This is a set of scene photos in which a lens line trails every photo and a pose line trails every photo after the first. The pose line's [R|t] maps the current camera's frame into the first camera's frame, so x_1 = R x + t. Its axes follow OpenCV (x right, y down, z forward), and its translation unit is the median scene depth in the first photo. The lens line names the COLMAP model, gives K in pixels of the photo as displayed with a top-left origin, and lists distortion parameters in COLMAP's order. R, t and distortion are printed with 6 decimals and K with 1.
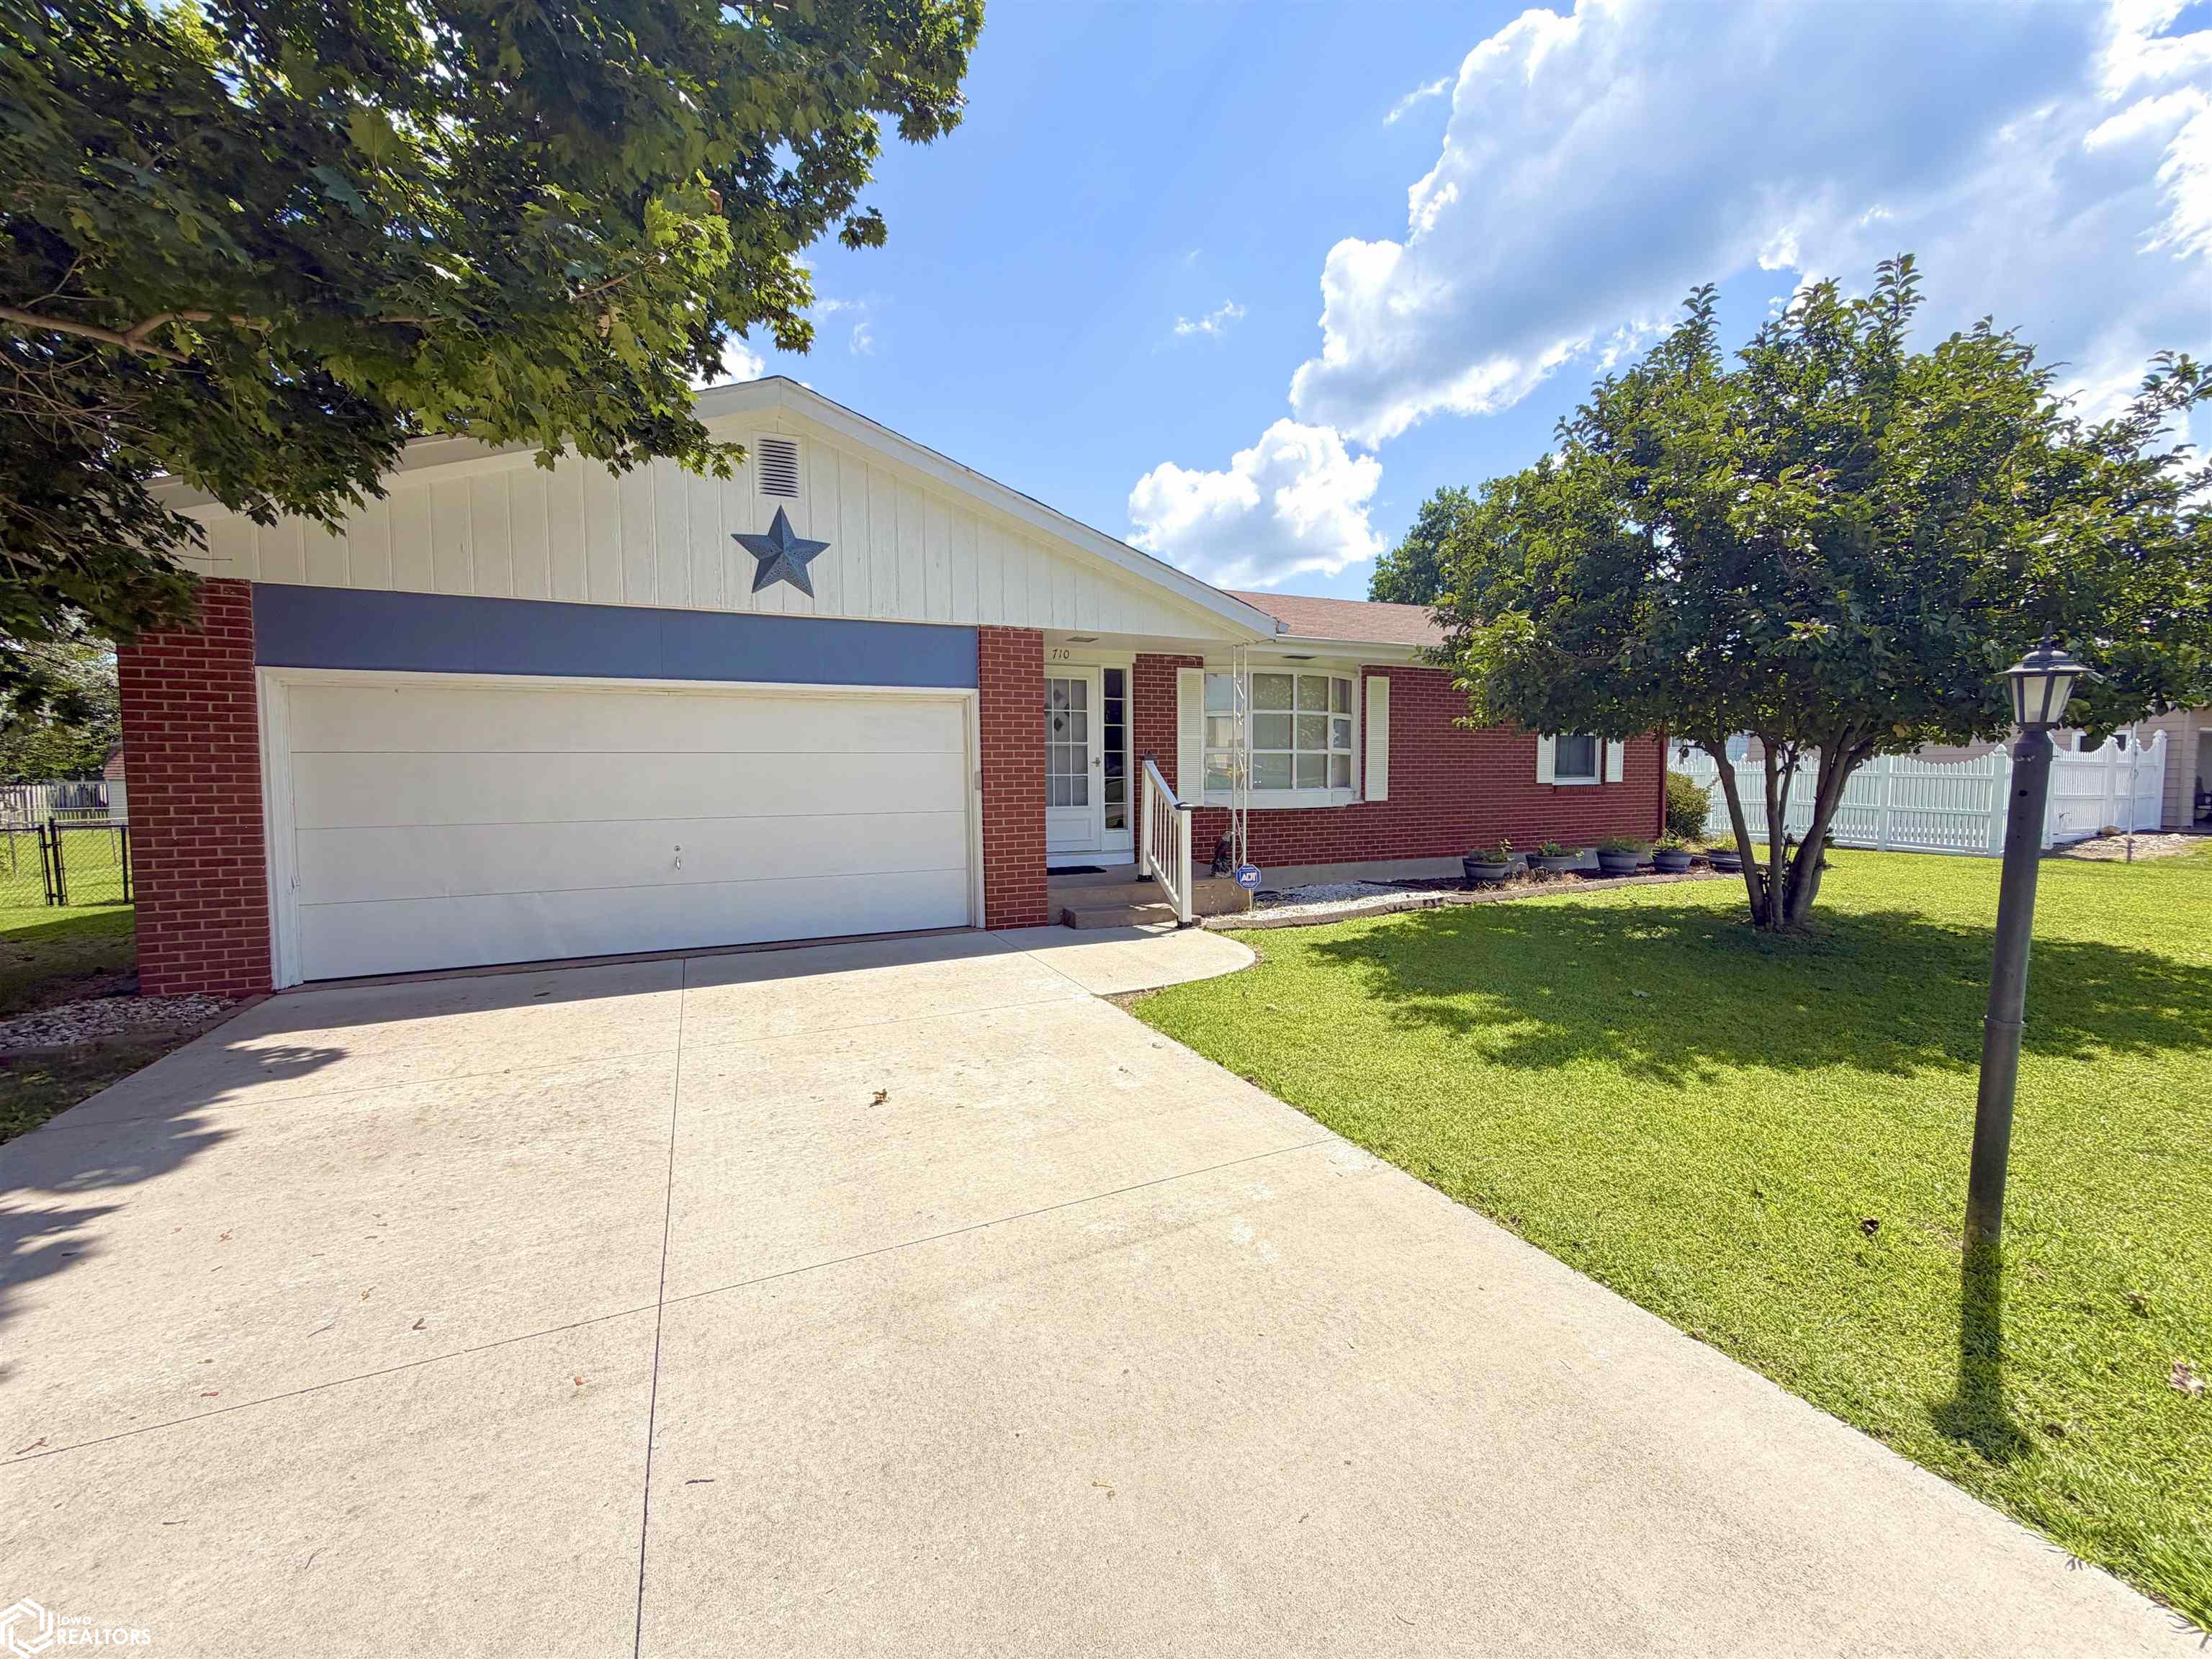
lens RADIAL K [[938.0, 0, 1115.2], [0, 938.0, 817.1], [0, 0, 1]] dist [0.000829, 0.000152]
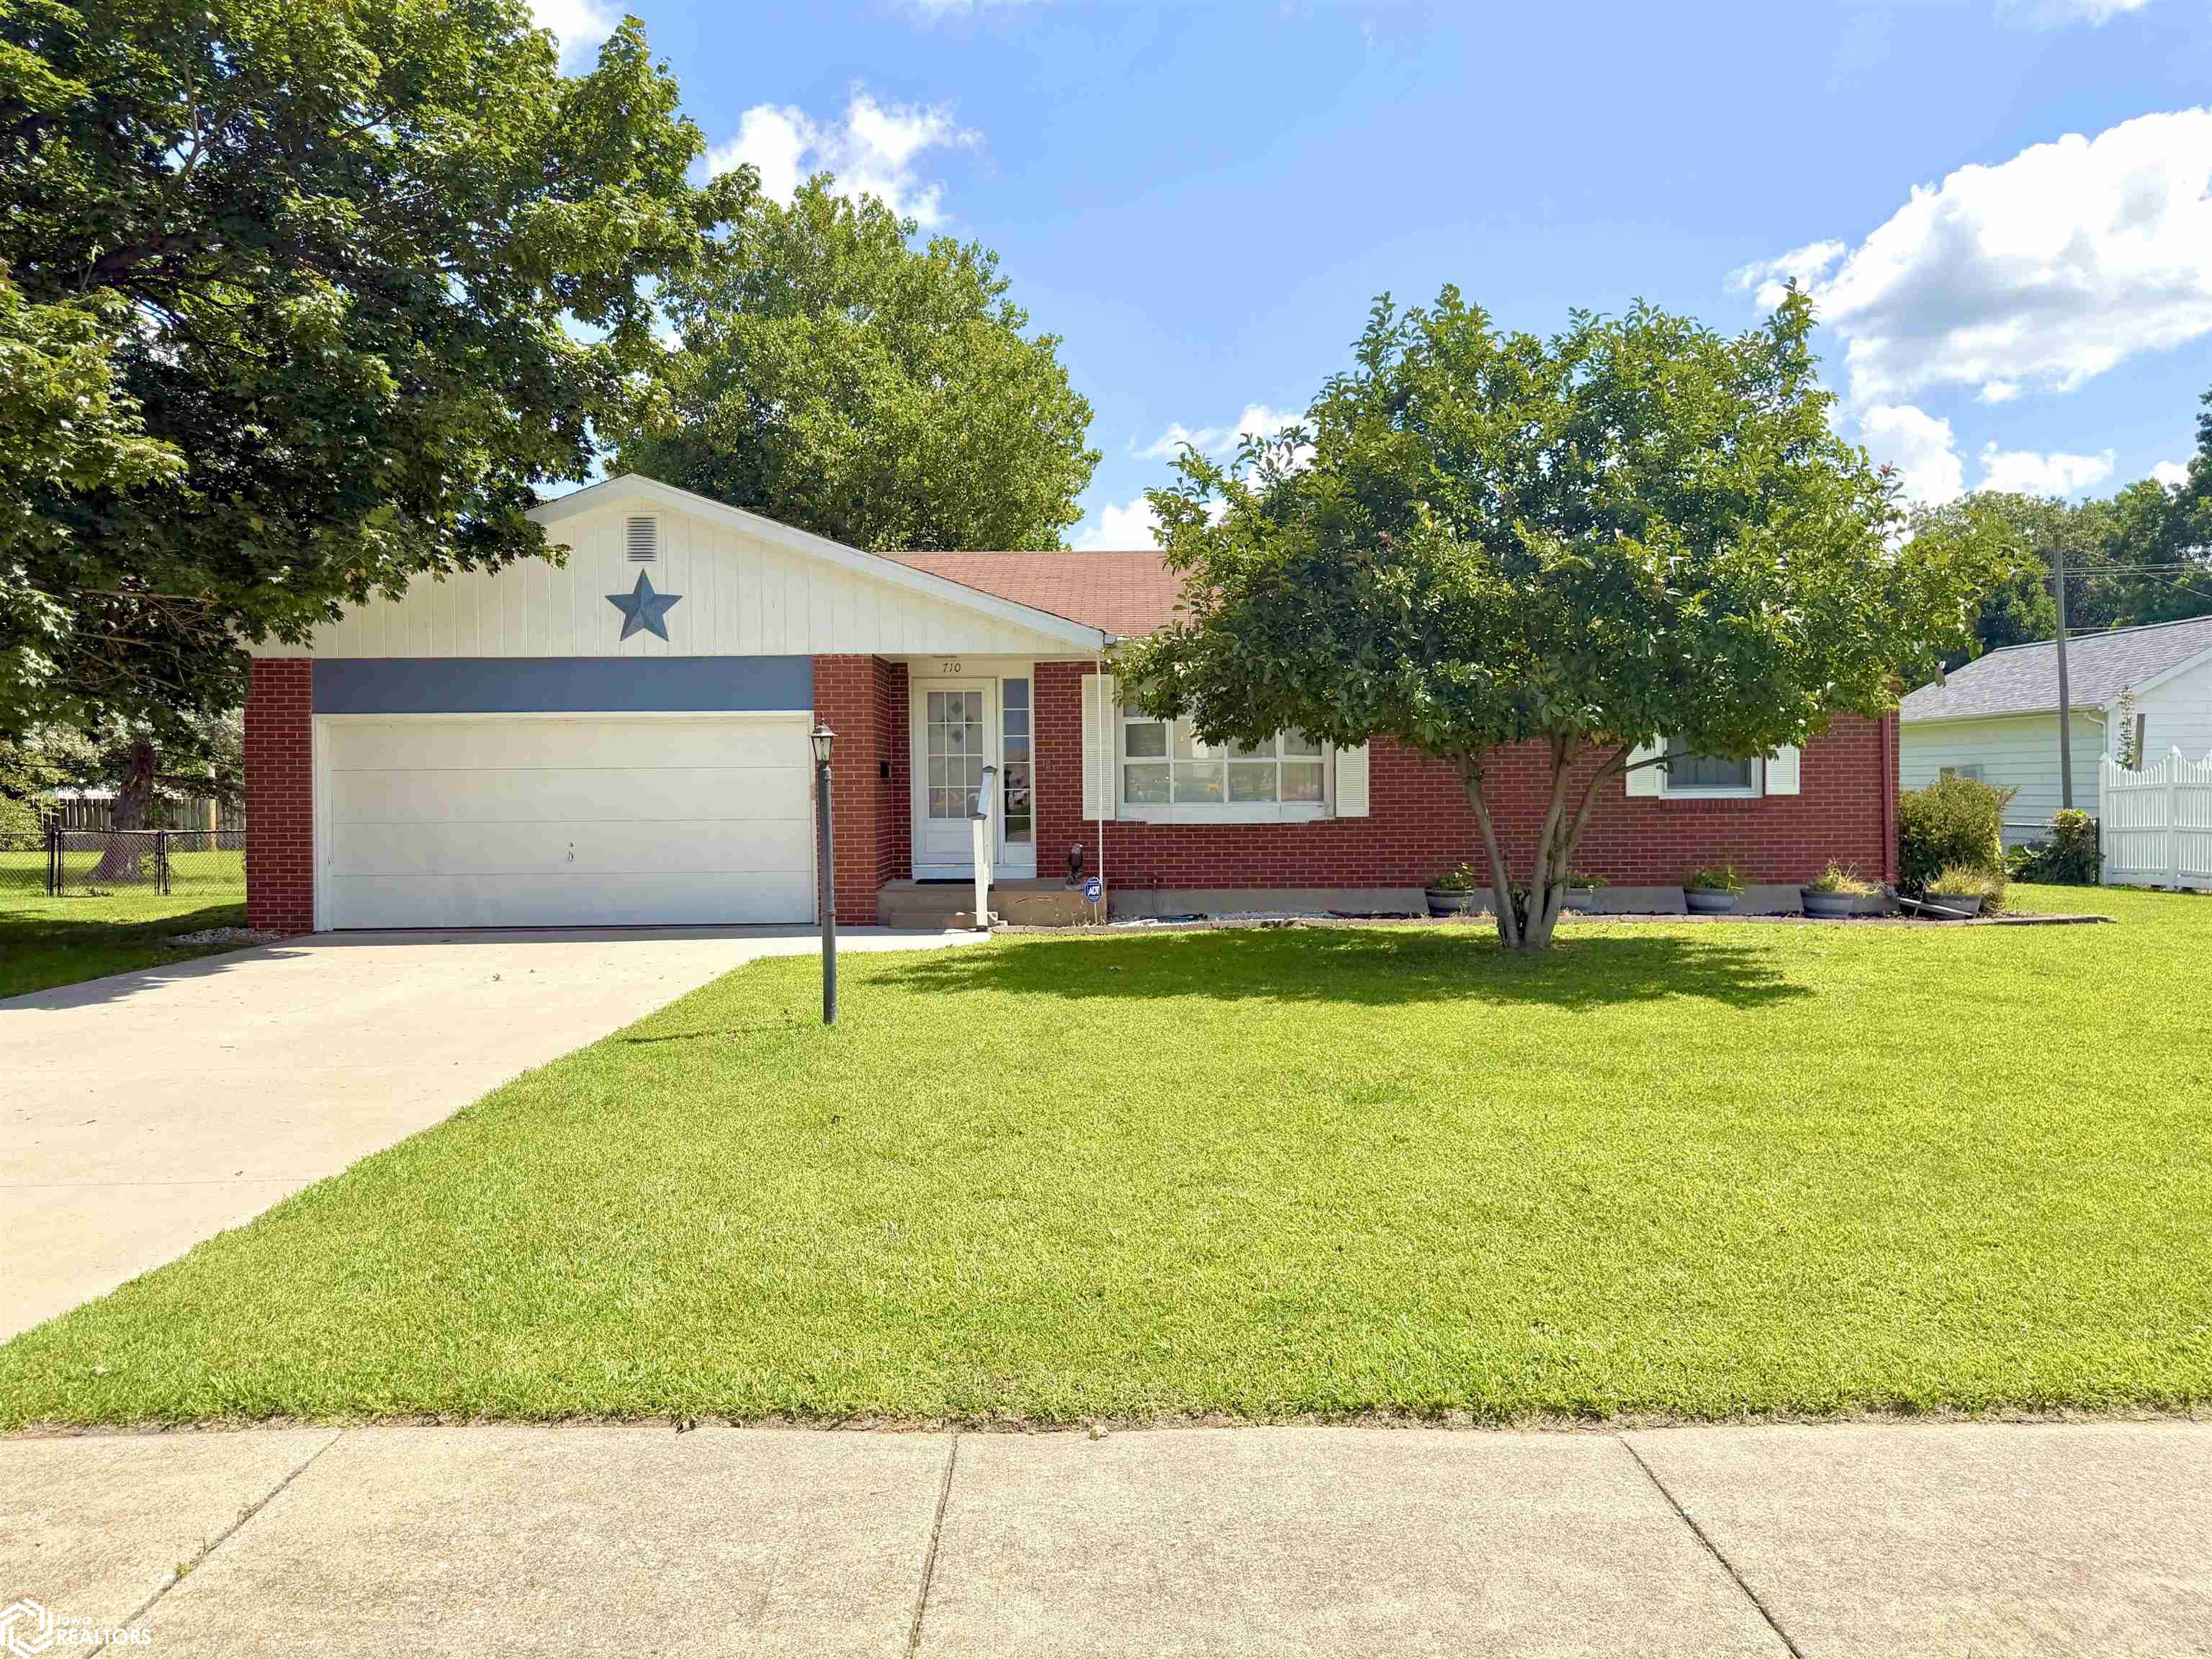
lens RADIAL K [[1666.6, 0, 1106.0], [0, 1666.6, 829.5], [0, 0, 1]] dist [0.064271, -0.088835]
pose [[0.903899, 0.005978, -0.427704, 0.889796], [-0.017968, 0.999550, -0.024002, 0.042390], [0.427368, 0.029380, 0.903600, -0.567385]]
